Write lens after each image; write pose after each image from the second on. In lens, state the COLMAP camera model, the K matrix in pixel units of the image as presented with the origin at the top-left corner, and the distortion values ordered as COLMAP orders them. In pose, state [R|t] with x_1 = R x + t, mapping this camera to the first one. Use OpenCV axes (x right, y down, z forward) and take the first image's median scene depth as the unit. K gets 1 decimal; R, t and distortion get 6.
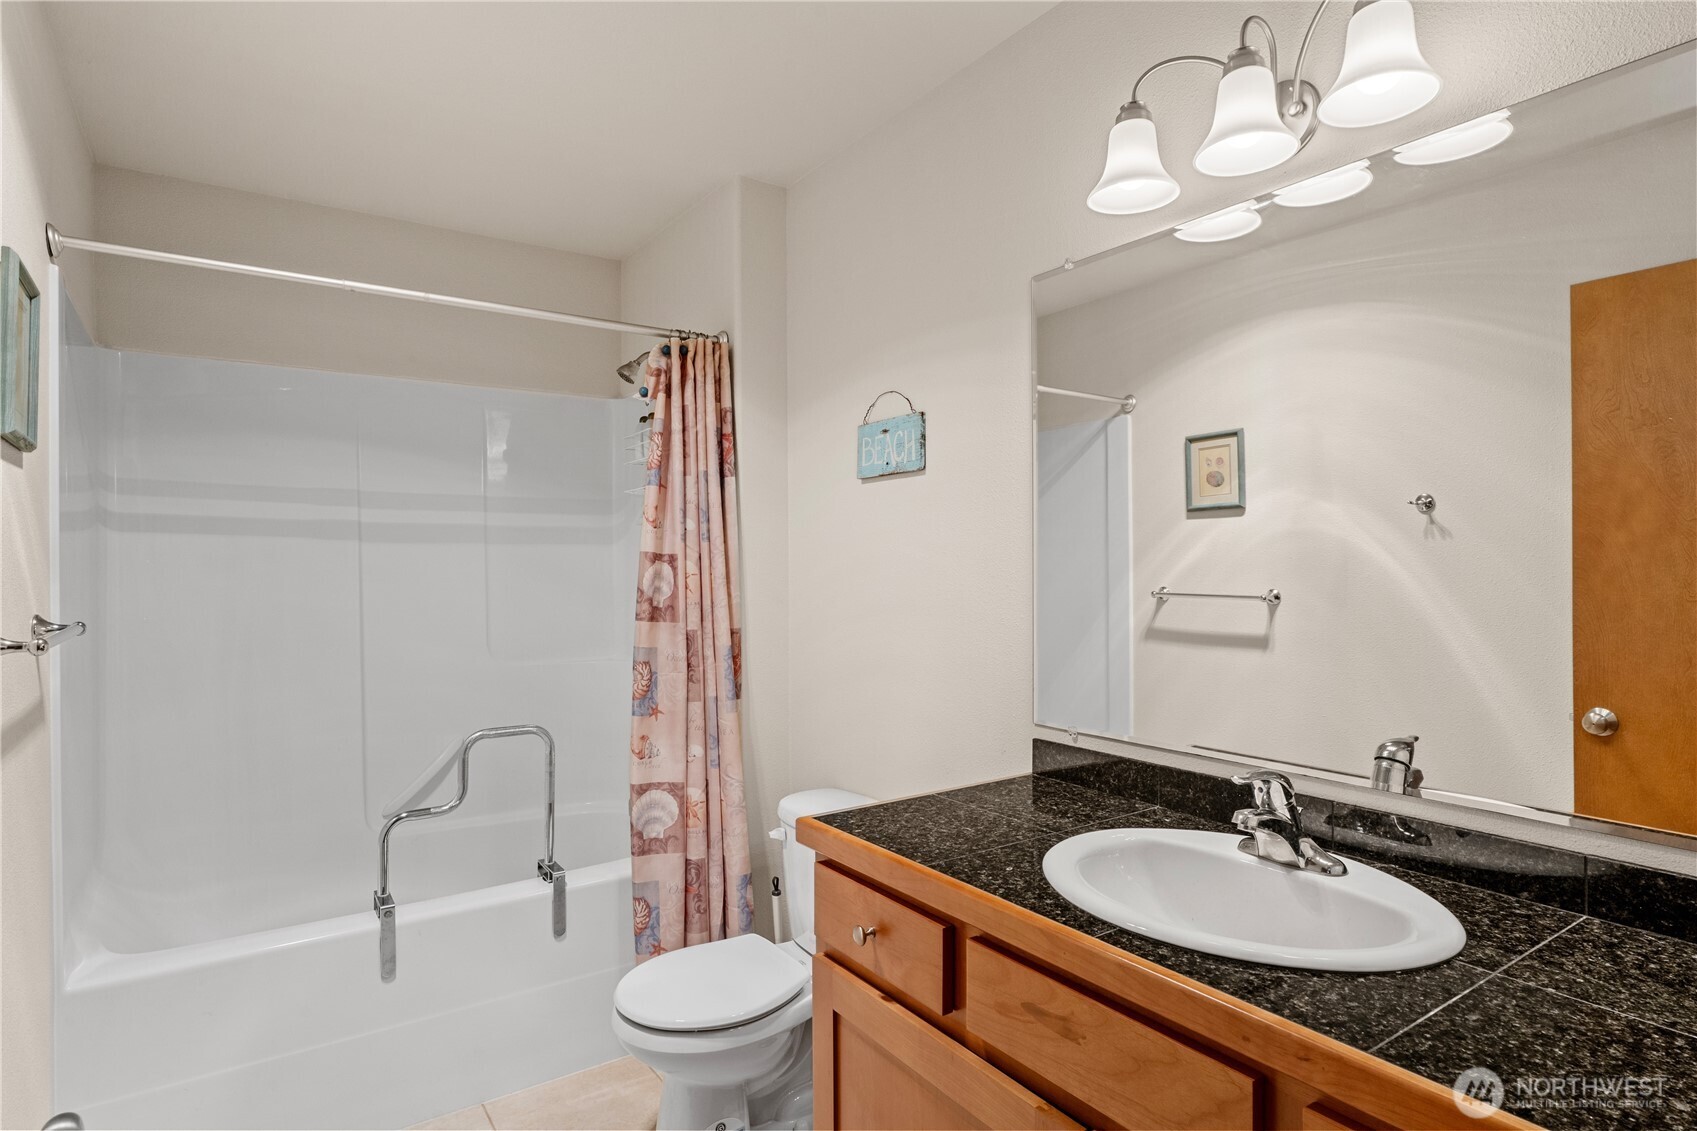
lens RADIAL K [[917.7, 0, 848.5], [0, 917.7, 565.5], [0, 0, 1]] dist [0.000987, 0.007280]
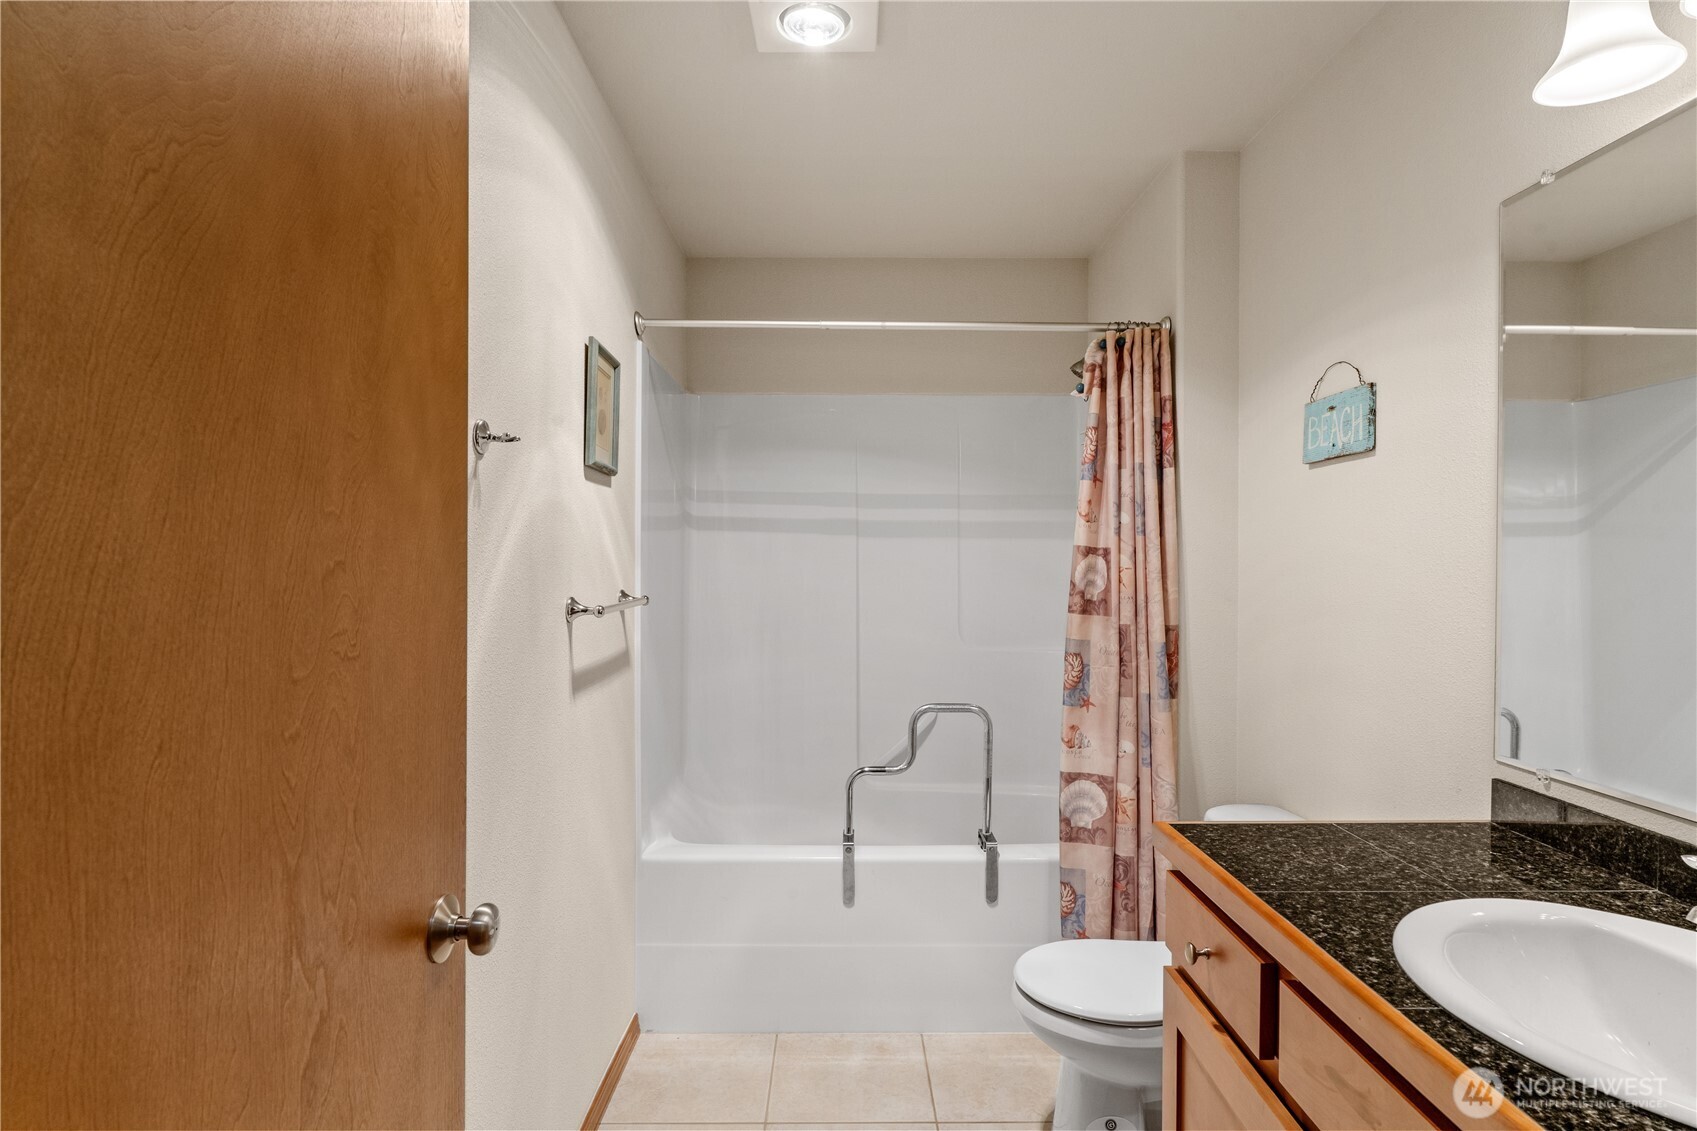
lens RADIAL K [[917.7, 0, 848.5], [0, 917.7, 565.5], [0, 0, 1]] dist [0.000987, 0.007280]
pose [[0.830662, 0.013011, -0.556625, 0.135923], [-0.008958, 0.999910, 0.010003, -0.000736], [0.556705, -0.003323, 0.830704, 0.012625]]
